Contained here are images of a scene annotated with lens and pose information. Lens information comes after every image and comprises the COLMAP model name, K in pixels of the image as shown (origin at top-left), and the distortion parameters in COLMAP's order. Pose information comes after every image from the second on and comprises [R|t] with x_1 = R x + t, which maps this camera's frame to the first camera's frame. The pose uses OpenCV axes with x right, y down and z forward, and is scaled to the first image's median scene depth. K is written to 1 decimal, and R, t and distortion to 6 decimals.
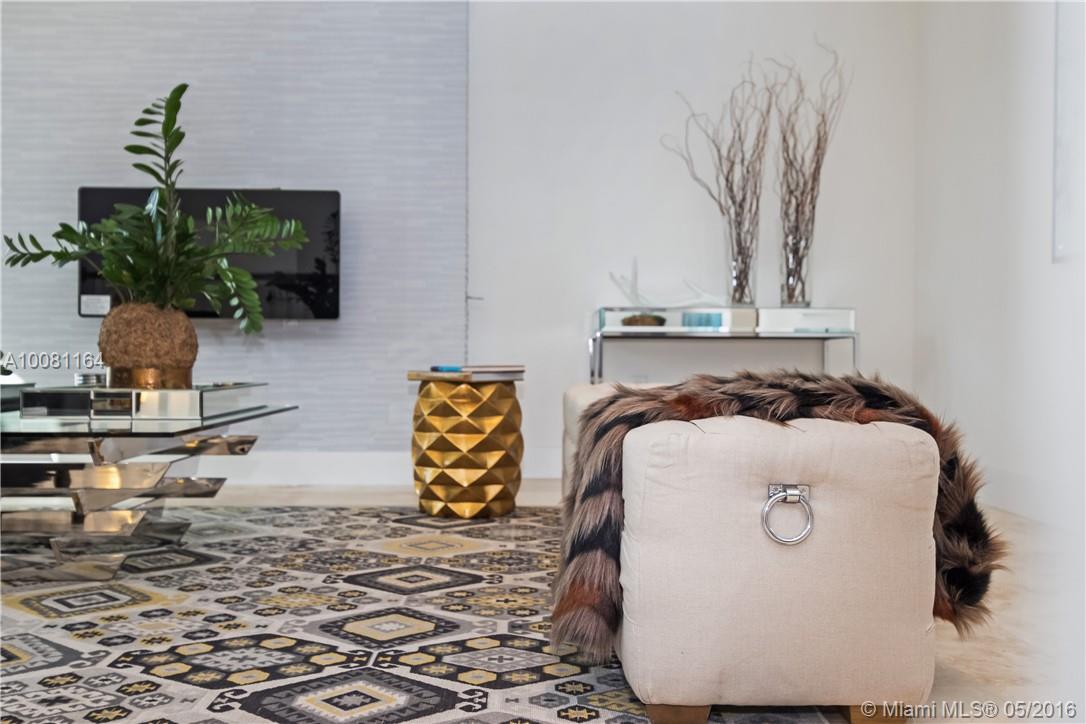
lens RADIAL K [[1036.0, 0, 543.0], [0, 1036.0, 362.0], [0, 0, 1]] dist [-0.001289, 0.000217]
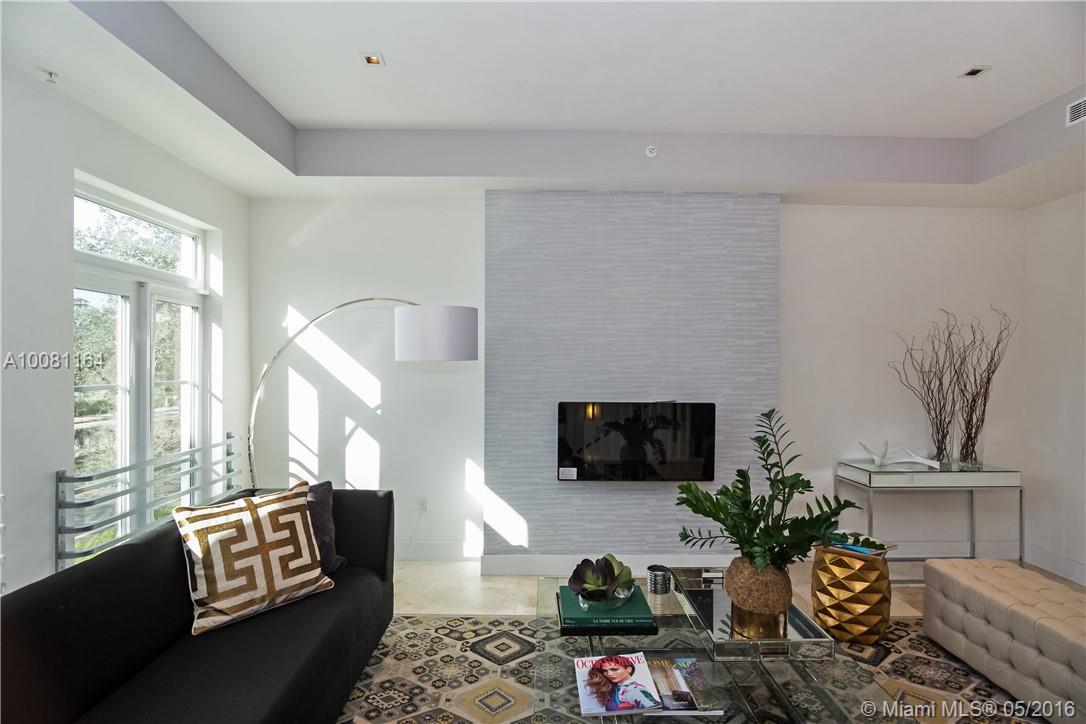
lens RADIAL K [[533.4, 0, 543.0], [0, 533.4, 362.0], [0, 0, 1]] dist [-0.013293, 0.000178]
pose [[0.999931, -0.000619, -0.011695, -0.458915], [0.000591, 0.999997, -0.002433, -0.228294], [0.011696, 0.002426, 0.999929, 0.156932]]
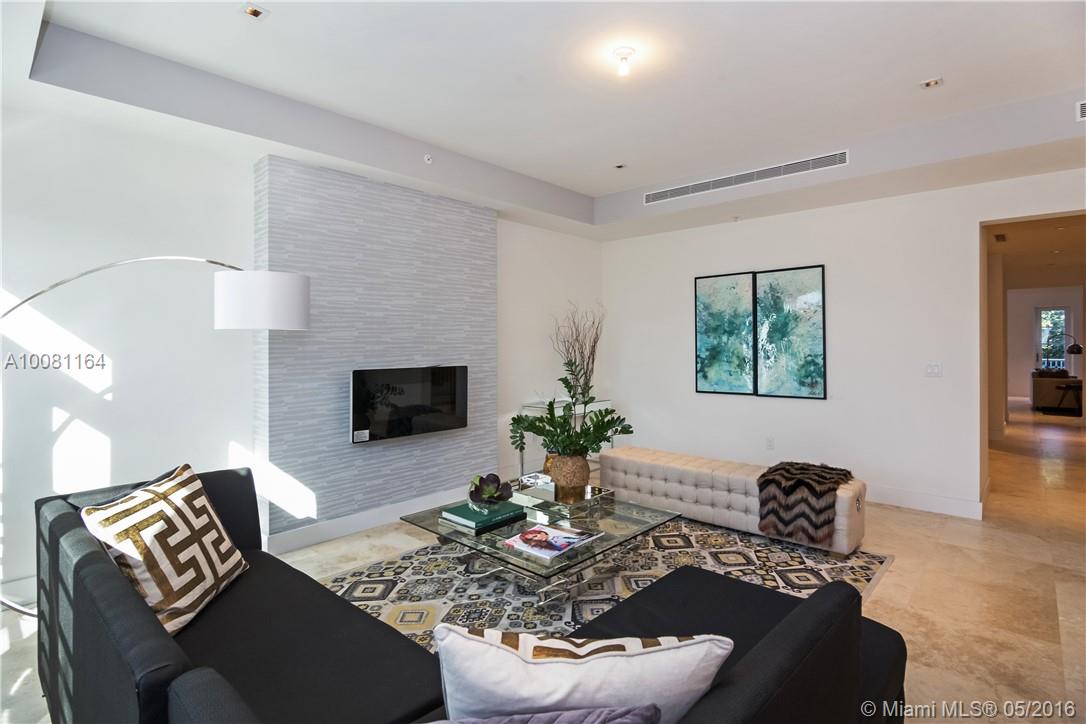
lens RADIAL K [[538.9, 0, 542.6], [0, 538.9, 342.1], [0, 0, 1]] dist [-0.008230, -0.001402]
pose [[0.691498, -0.007850, 0.722336, -0.876302], [0.013972, 0.999899, -0.002509, -0.208626], [-0.722243, 0.011827, 0.691538, 0.136137]]
